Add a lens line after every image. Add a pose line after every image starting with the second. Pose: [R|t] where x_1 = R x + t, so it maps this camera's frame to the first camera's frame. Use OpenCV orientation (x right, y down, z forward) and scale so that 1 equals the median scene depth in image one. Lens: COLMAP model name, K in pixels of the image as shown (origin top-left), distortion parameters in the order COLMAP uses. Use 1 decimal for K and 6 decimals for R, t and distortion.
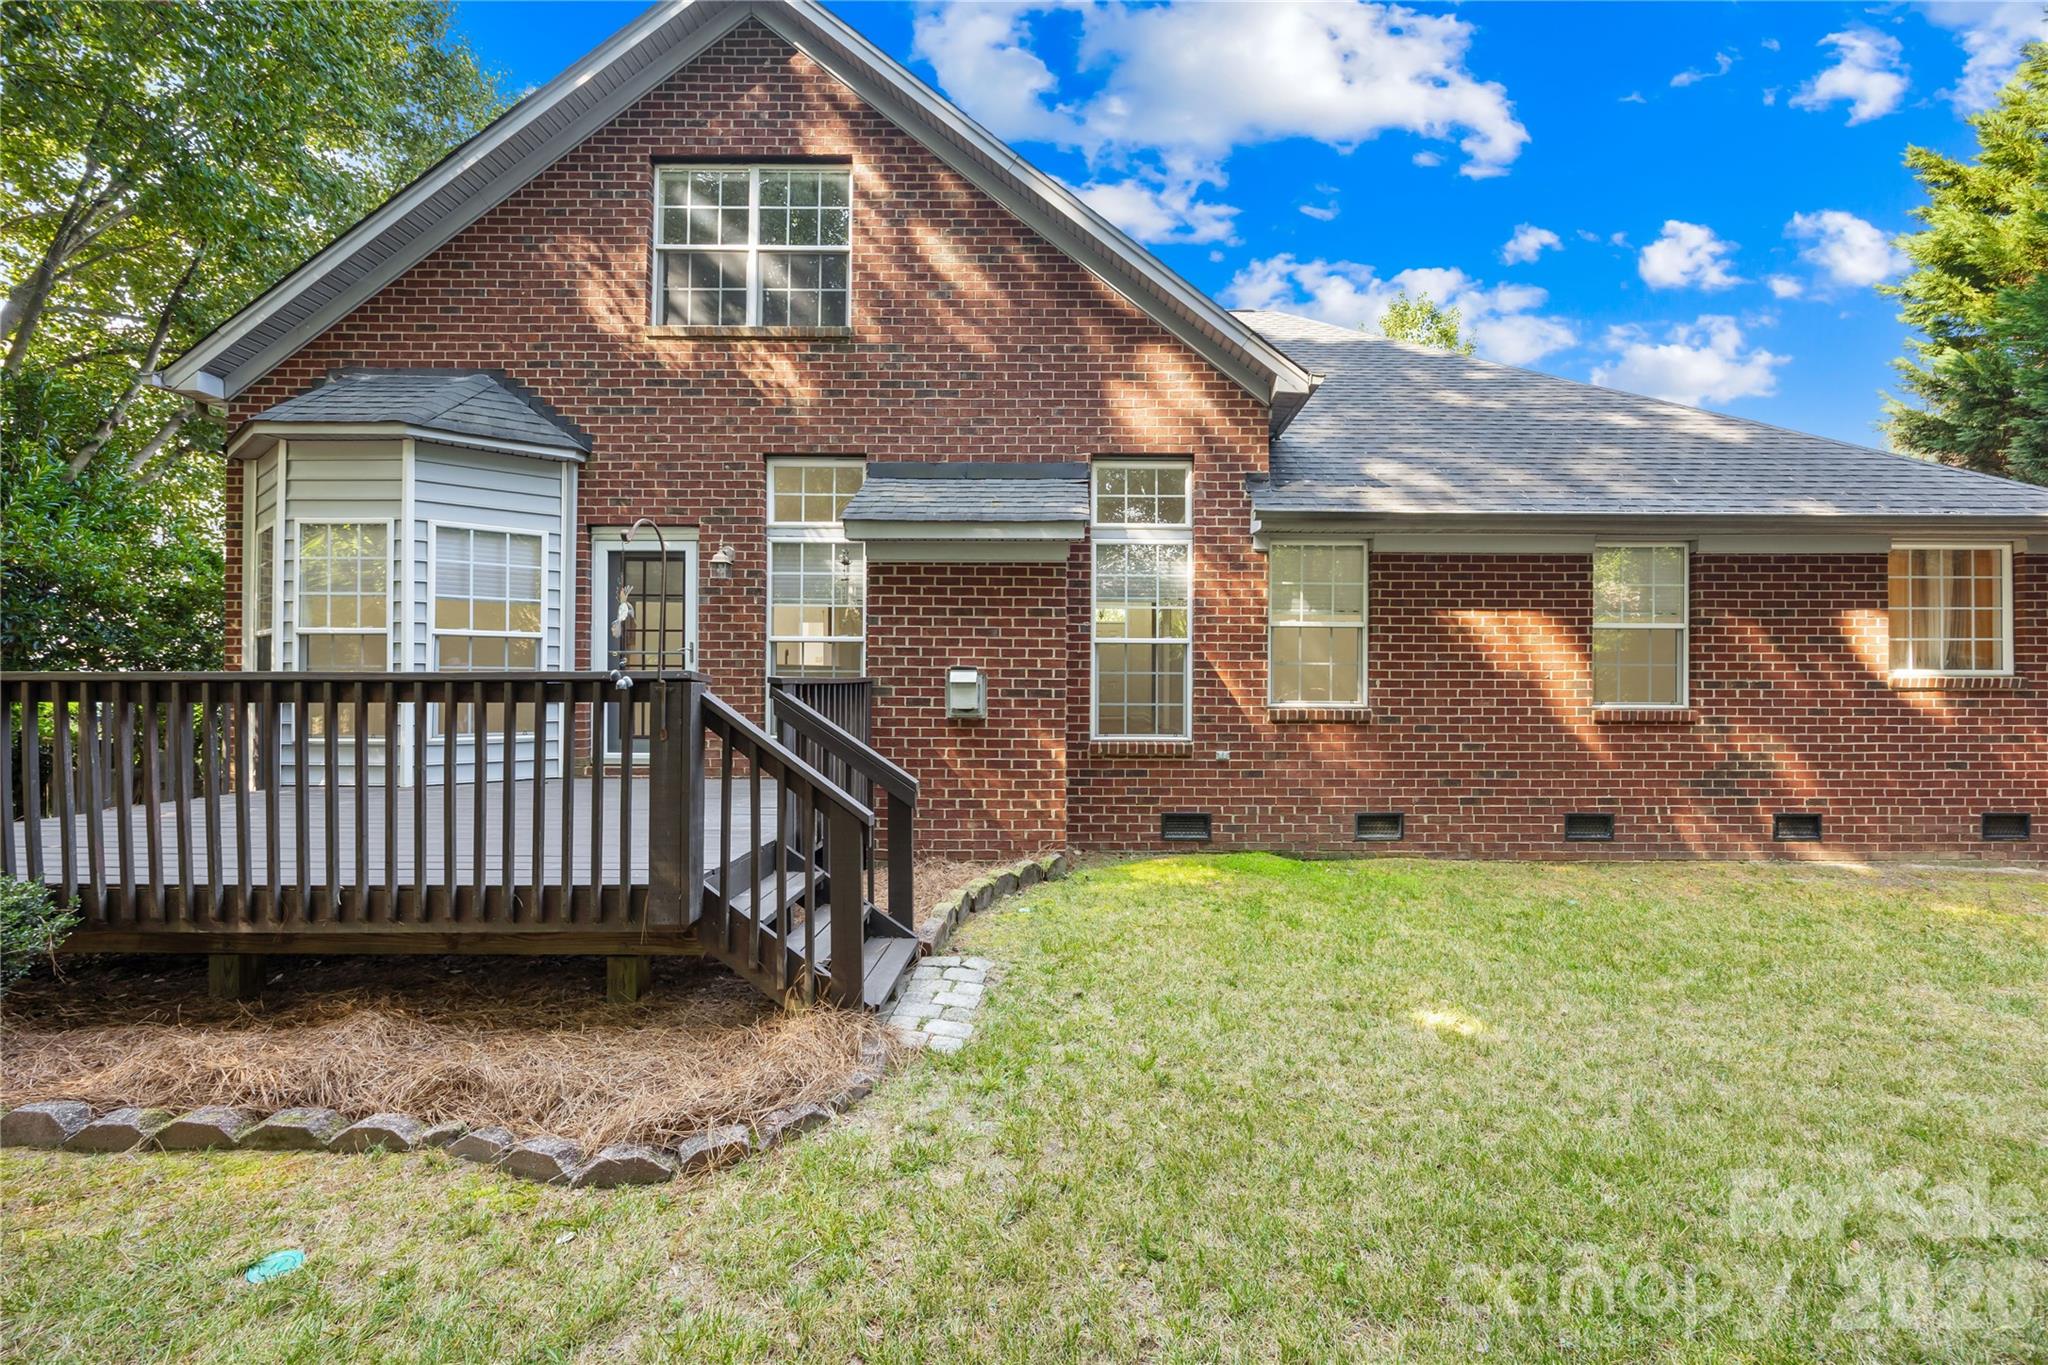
lens RADIAL K [[766.6, 0, 1022.8], [0, 766.6, 680.2], [0, 0, 1]] dist [0.003594, 0.000015]
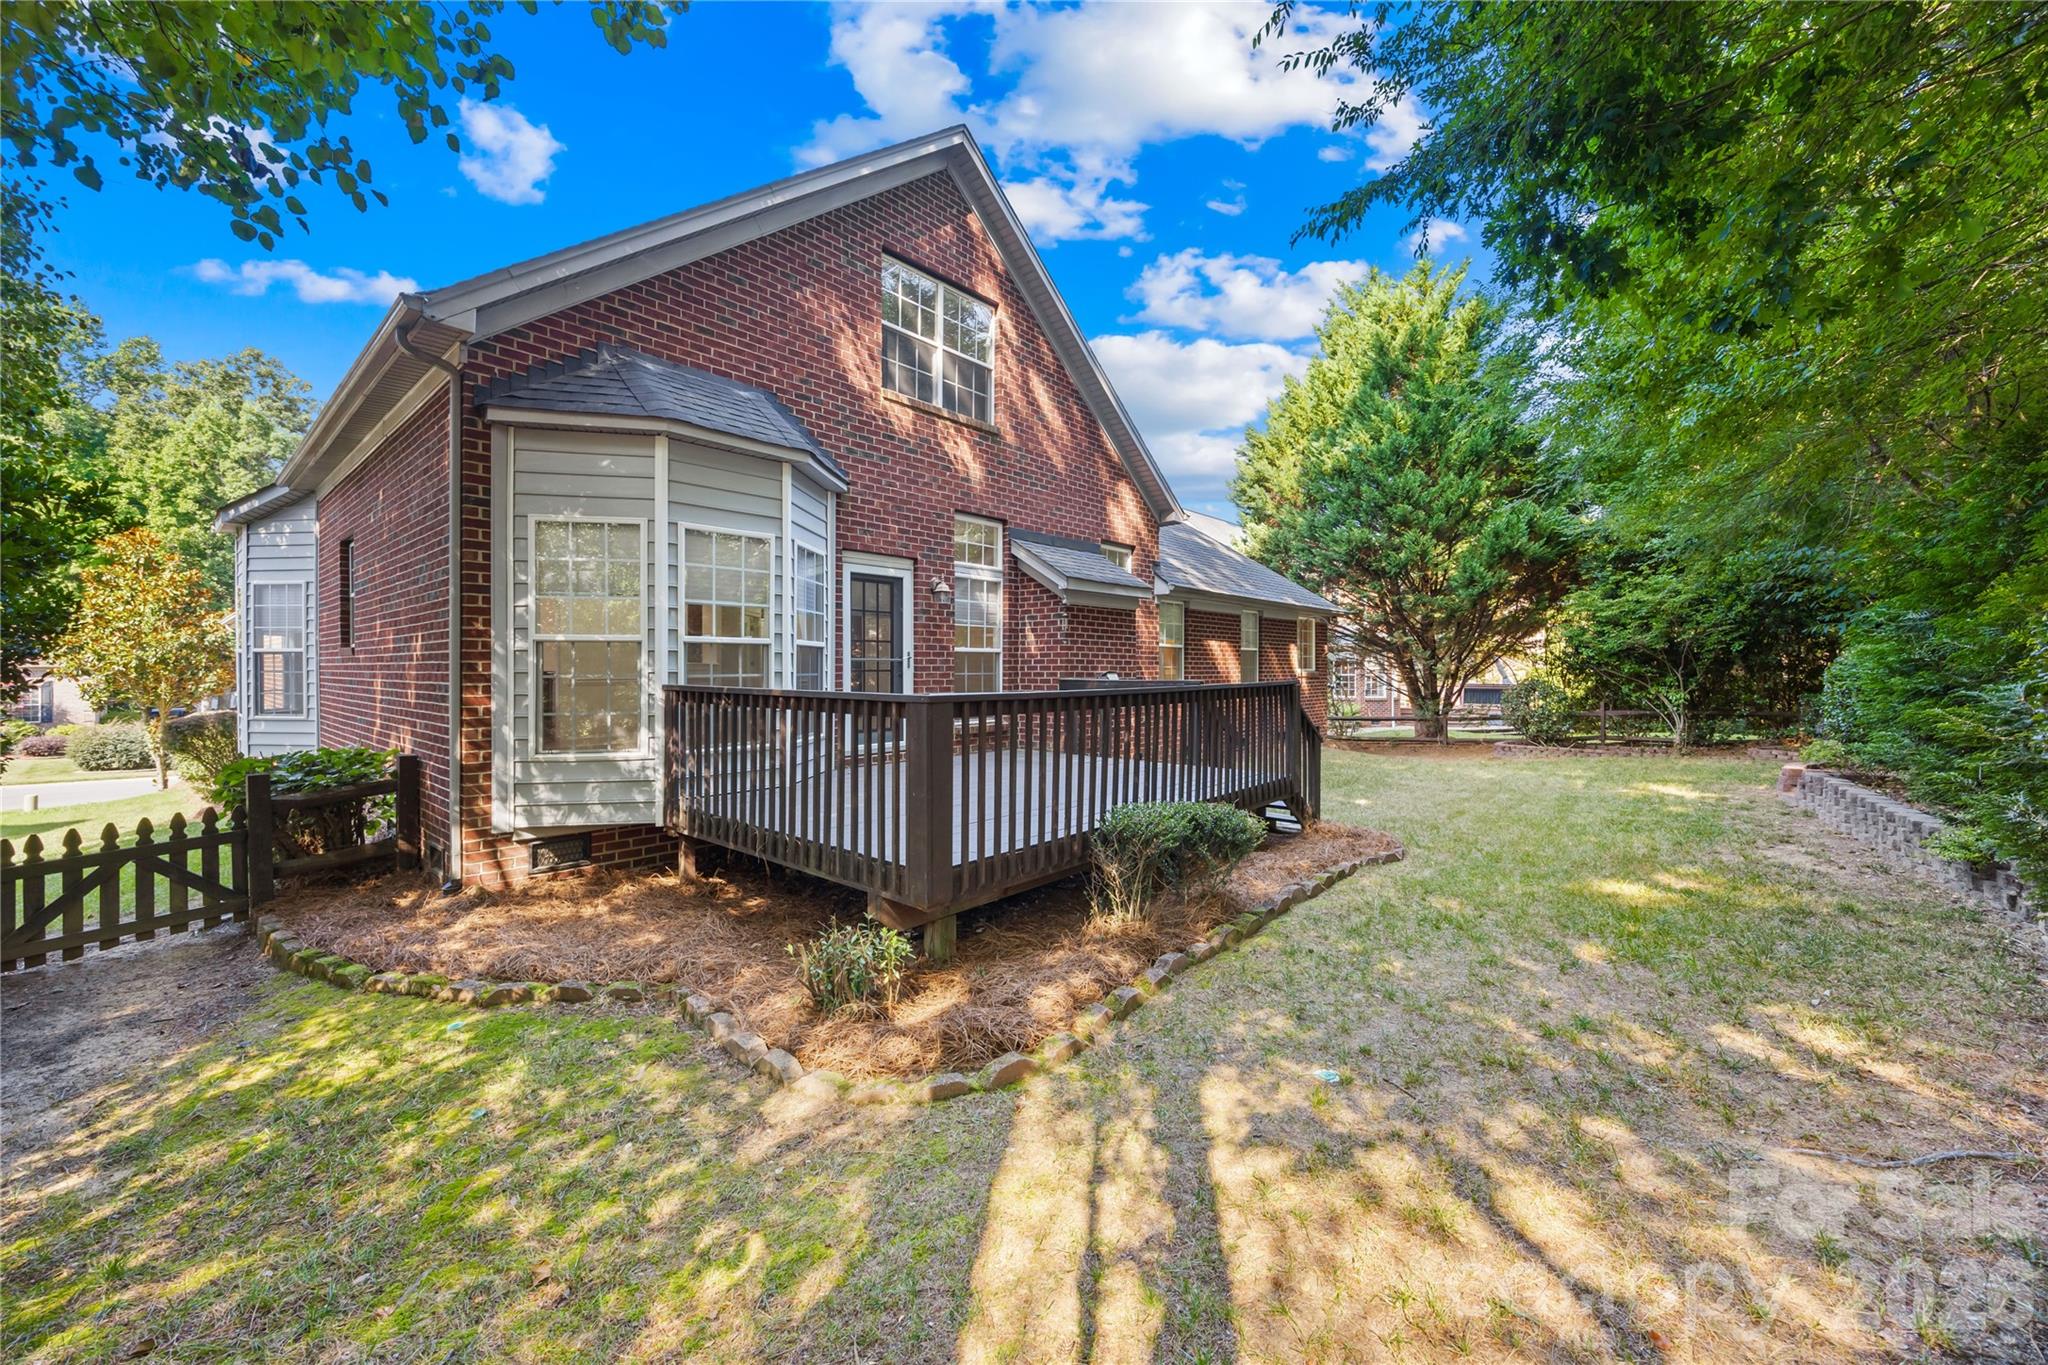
lens RADIAL K [[766.6, 0, 1030.2], [0, 766.6, 686.2], [0, 0, 1]] dist [0.003594, 0.000015]
pose [[0.653849, -0.025661, 0.756189, -1.278267], [0.006723, 0.999582, 0.028107, -0.027946], [-0.756595, -0.013294, 0.653749, 0.034816]]
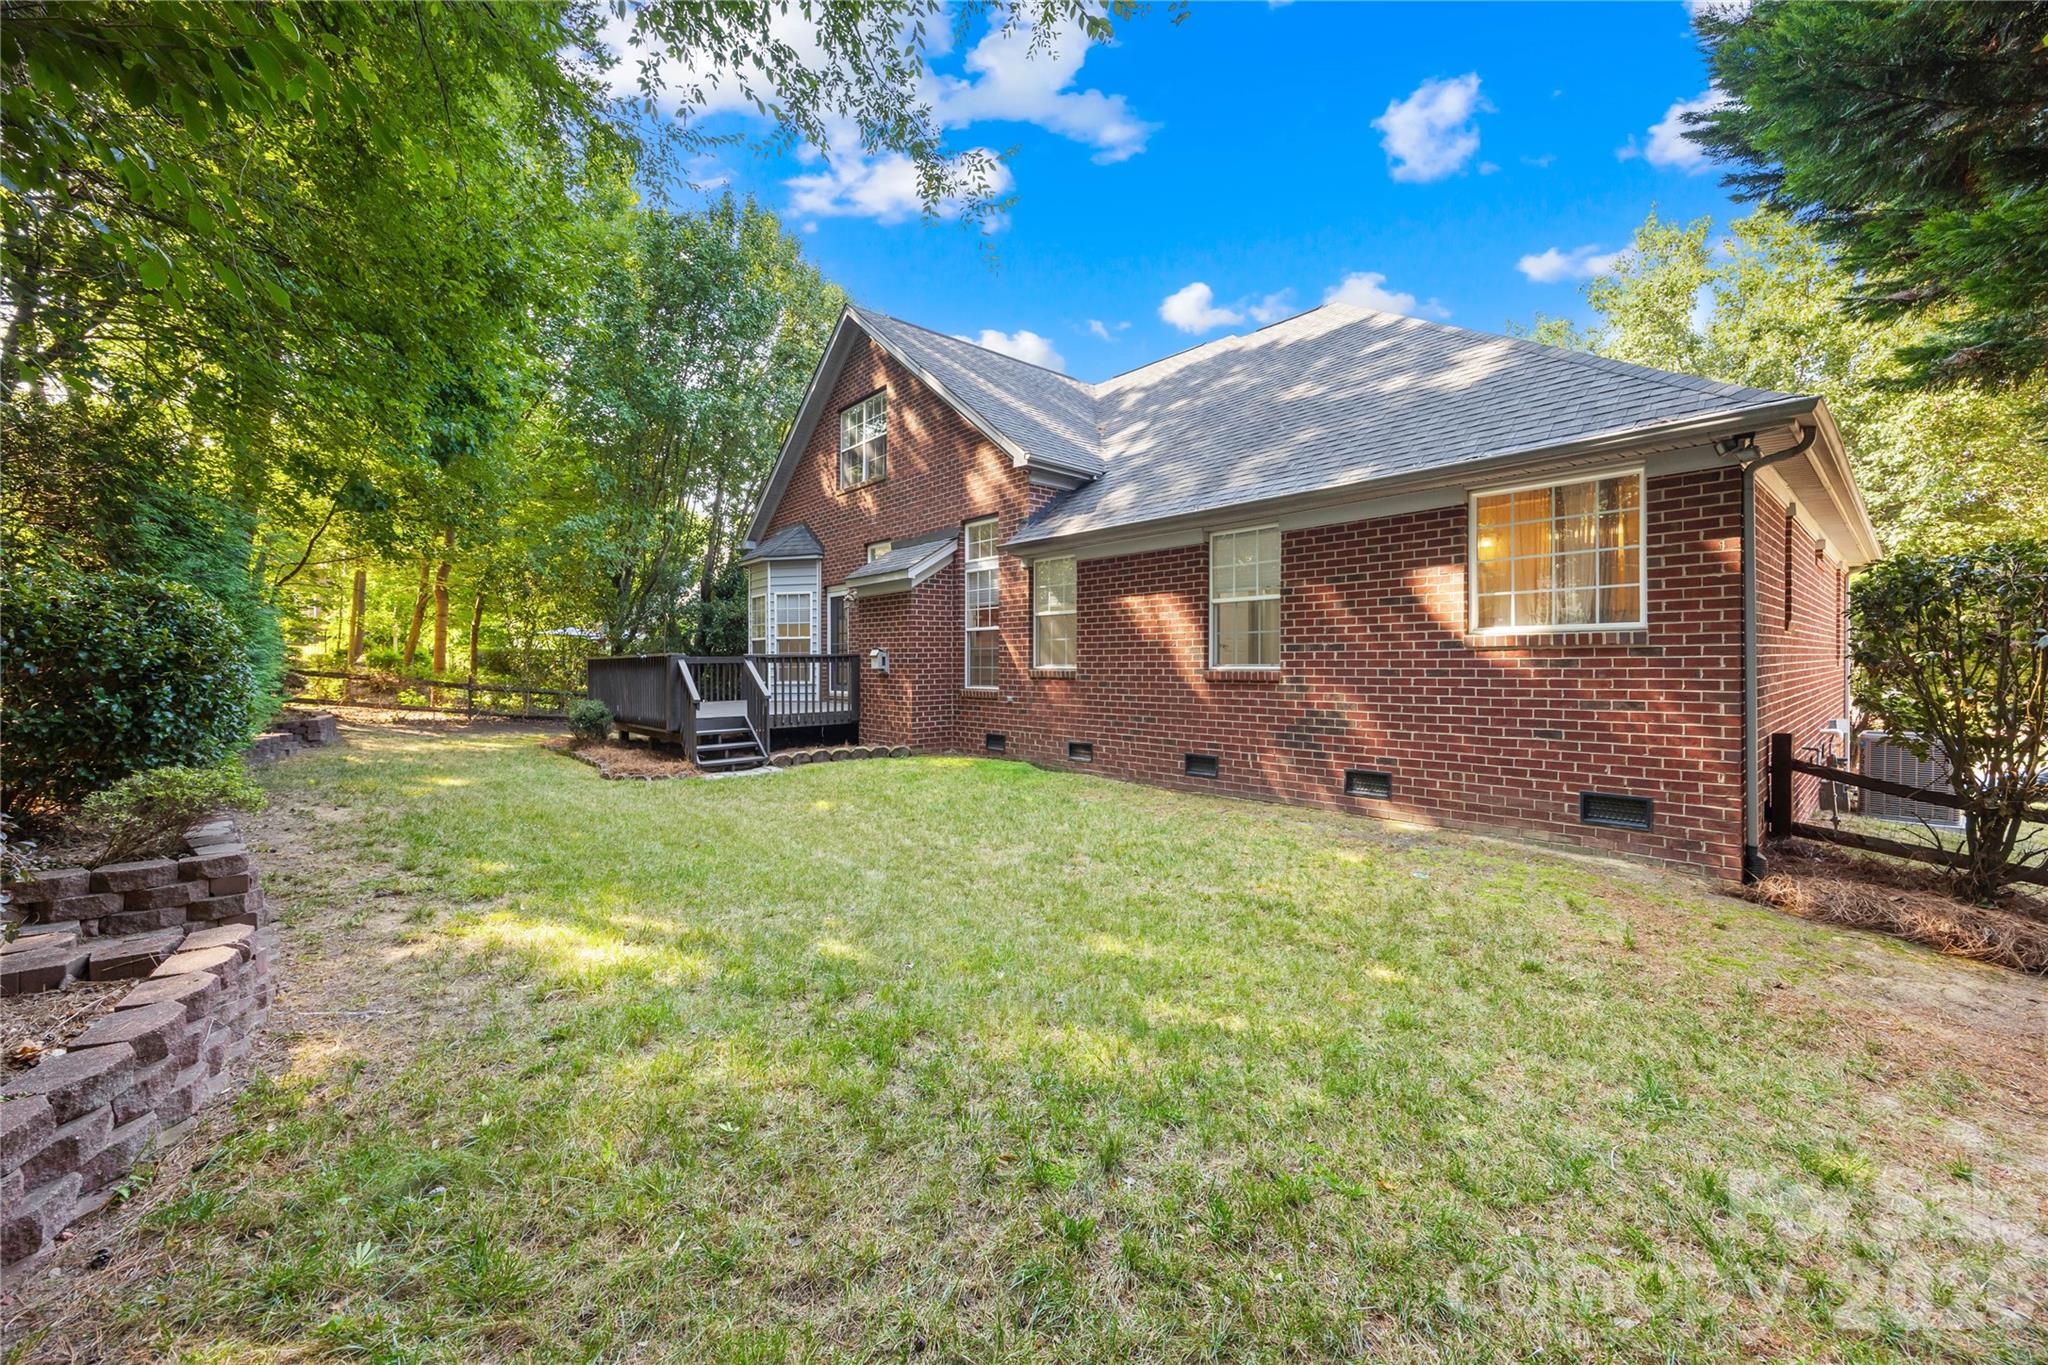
lens RADIAL K [[766.6, 0, 1013.5], [0, 766.6, 663.0], [0, 0, 1]] dist [0.003594, 0.000015]
pose [[0.654739, -0.007065, -0.755822, 1.469461], [0.014453, 0.999891, 0.003174, 0.018269], [0.755717, -0.013002, 0.654769, -0.031534]]
